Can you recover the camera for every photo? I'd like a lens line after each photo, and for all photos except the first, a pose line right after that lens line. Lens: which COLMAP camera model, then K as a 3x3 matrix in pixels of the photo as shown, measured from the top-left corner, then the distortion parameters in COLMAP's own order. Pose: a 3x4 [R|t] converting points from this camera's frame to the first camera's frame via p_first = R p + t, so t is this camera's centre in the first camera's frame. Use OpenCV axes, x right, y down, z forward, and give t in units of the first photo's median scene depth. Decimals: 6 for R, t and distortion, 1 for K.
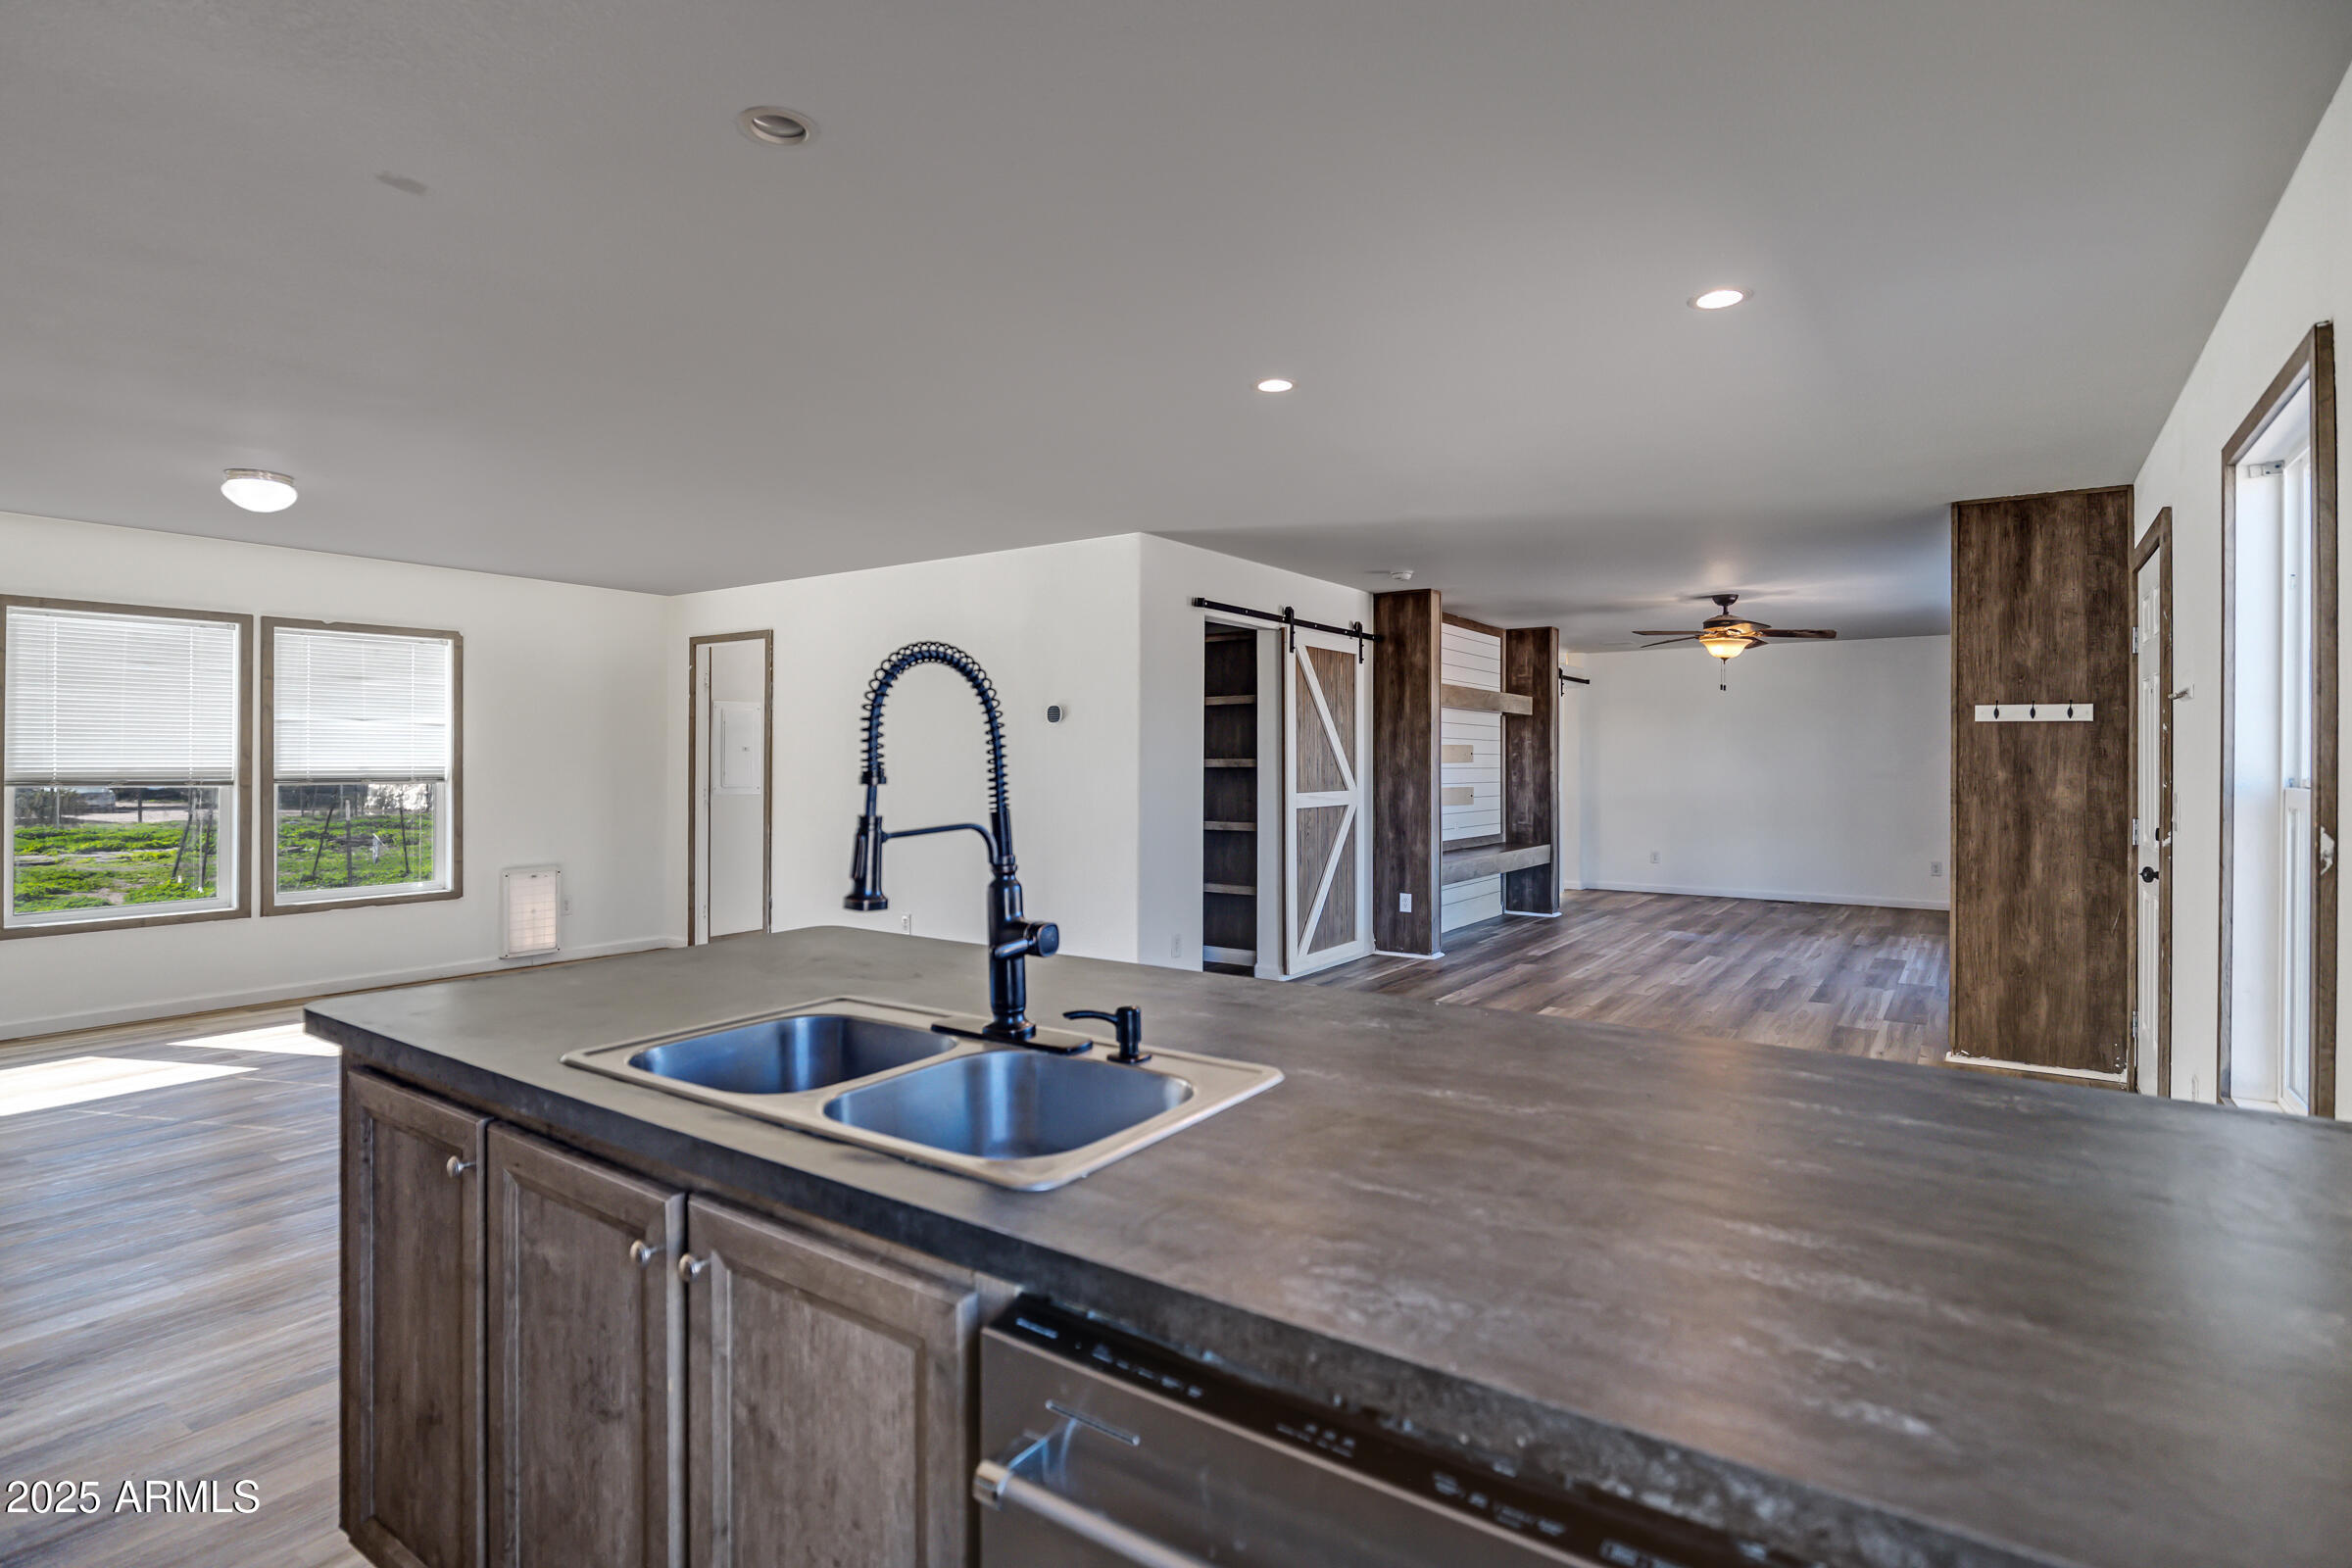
lens RADIAL K [[1158.9, 0, 1170.6], [0, 1158.9, 757.9], [0, 0, 1]] dist [0.000704, 0.000273]
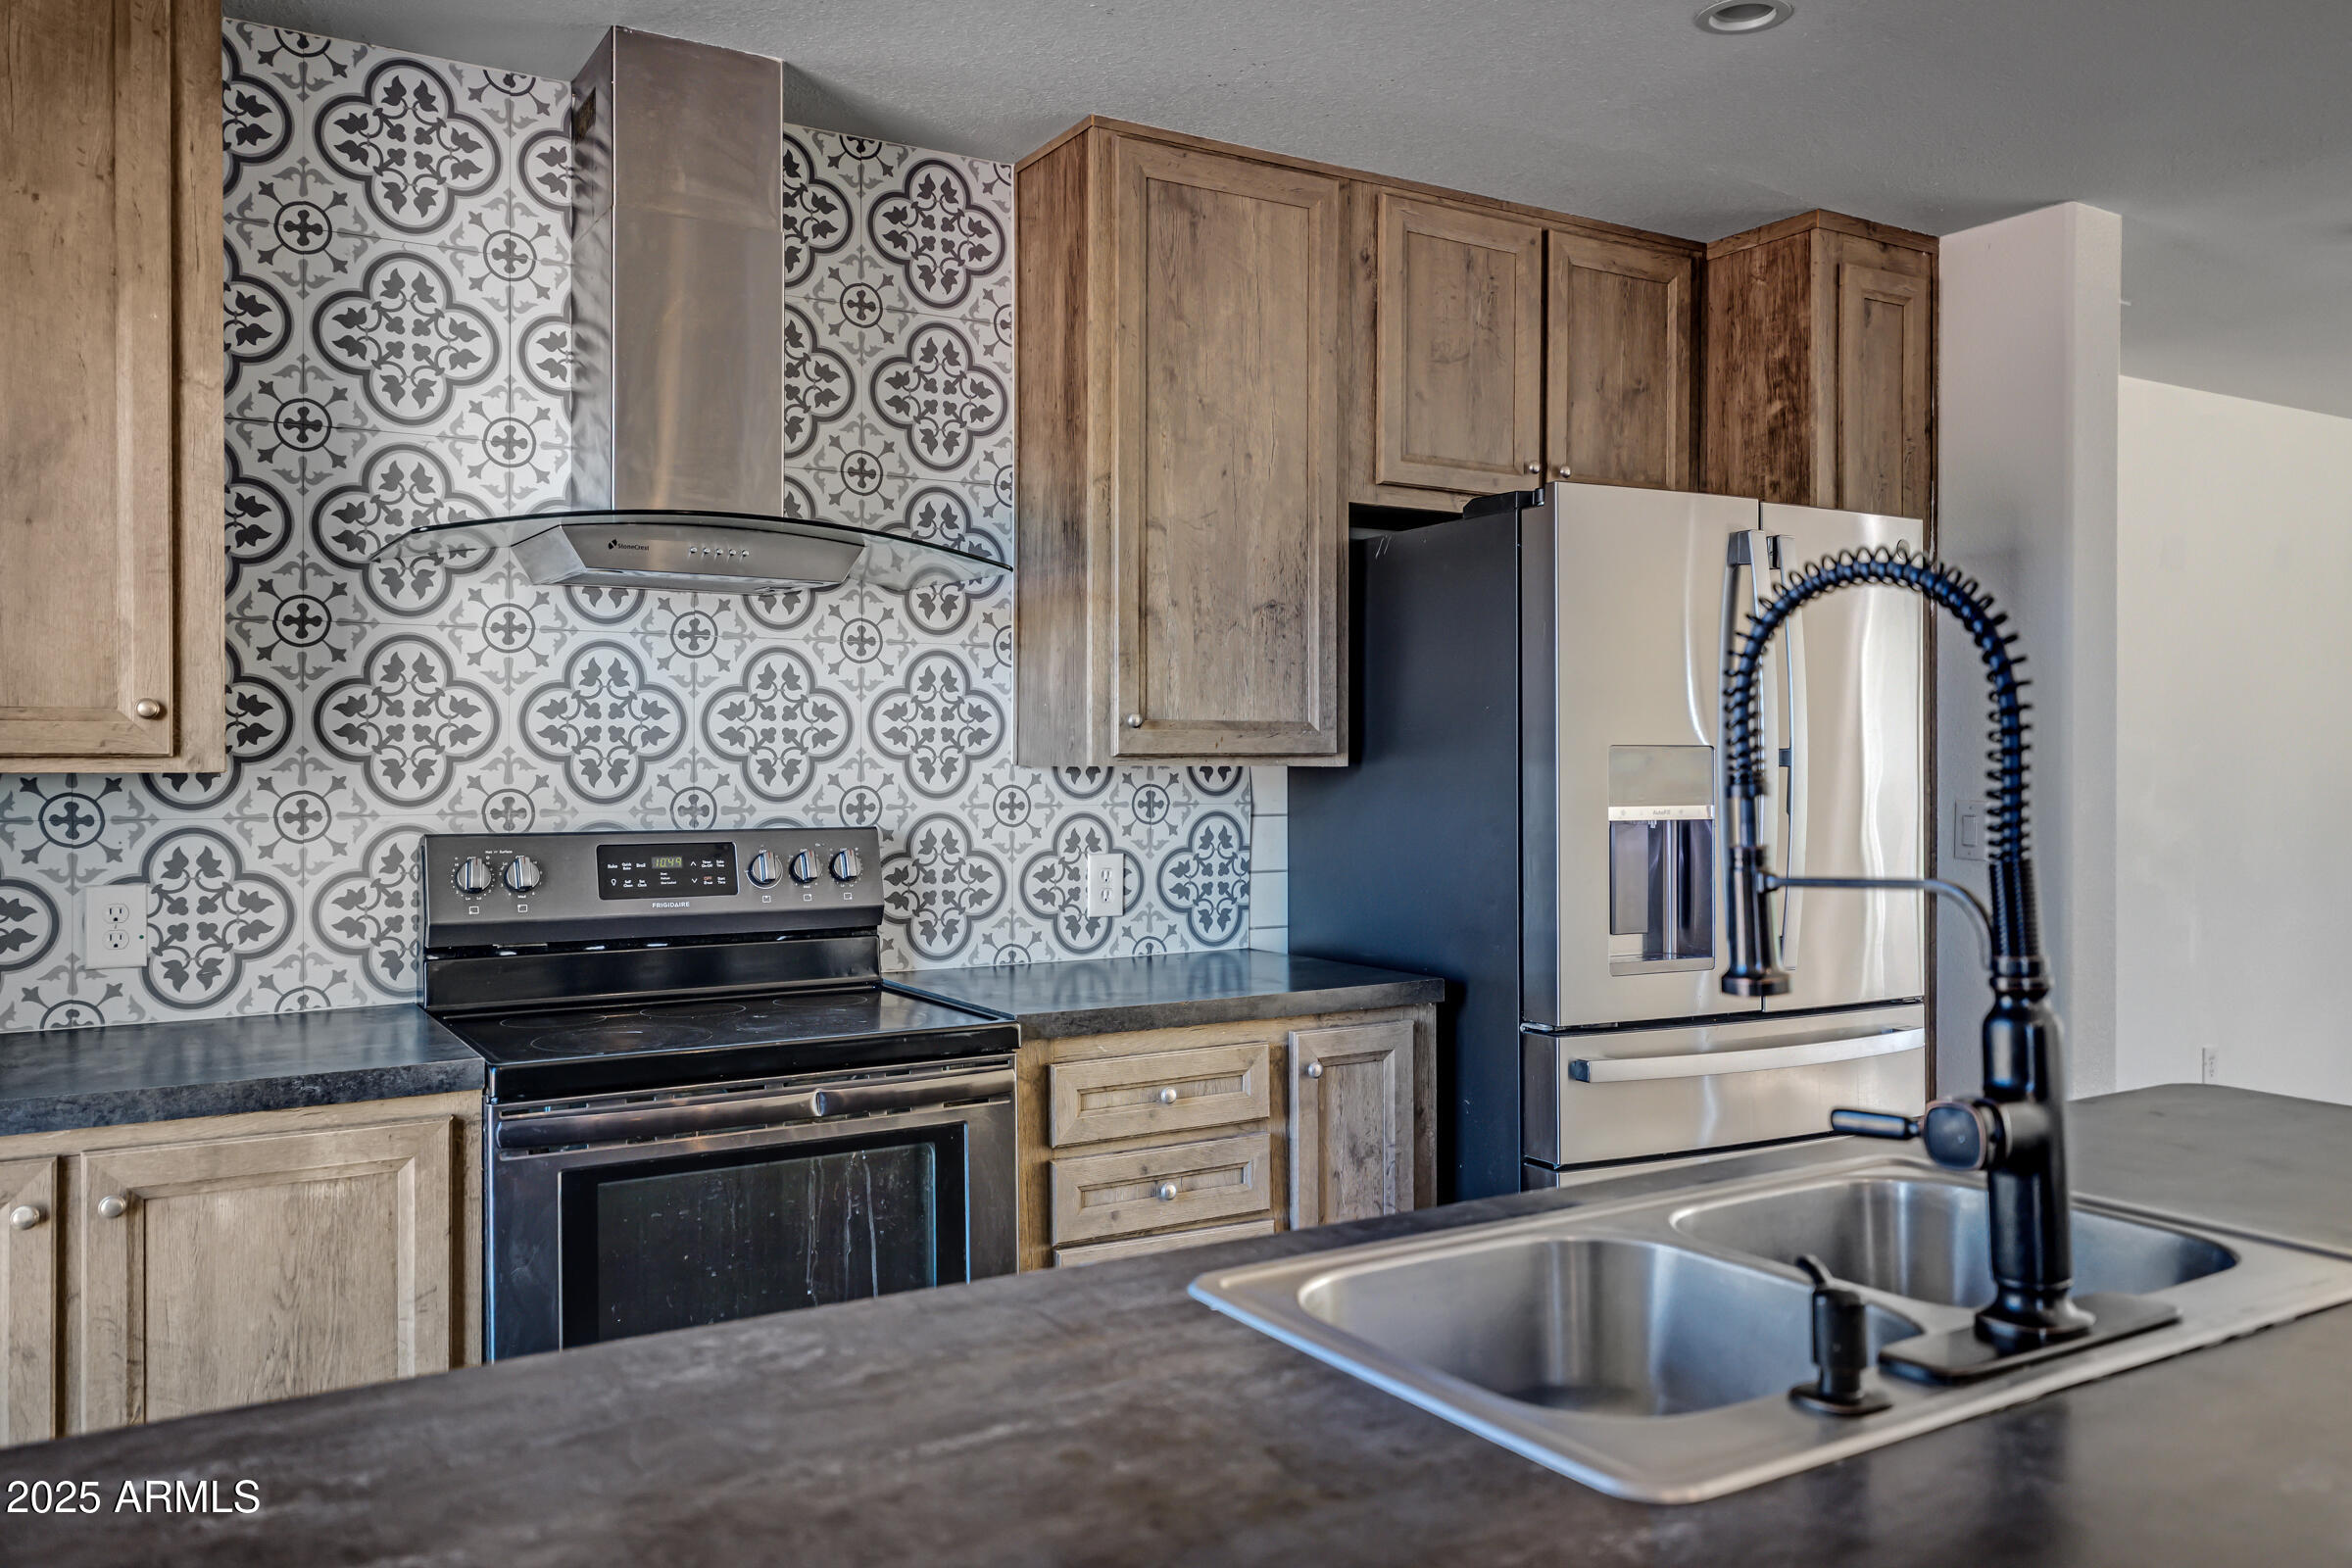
lens RADIAL K [[1797.1, 0, 1182.4], [0, 1797.1, 778.4], [0, 0, 1]] dist [0.008117, 0.000140]
pose [[-0.405711, 0.007502, -0.913971, 1.105040], [0.002478, 0.999972, 0.007108, 0.008267], [0.913998, 0.000619, -0.405718, 1.603906]]
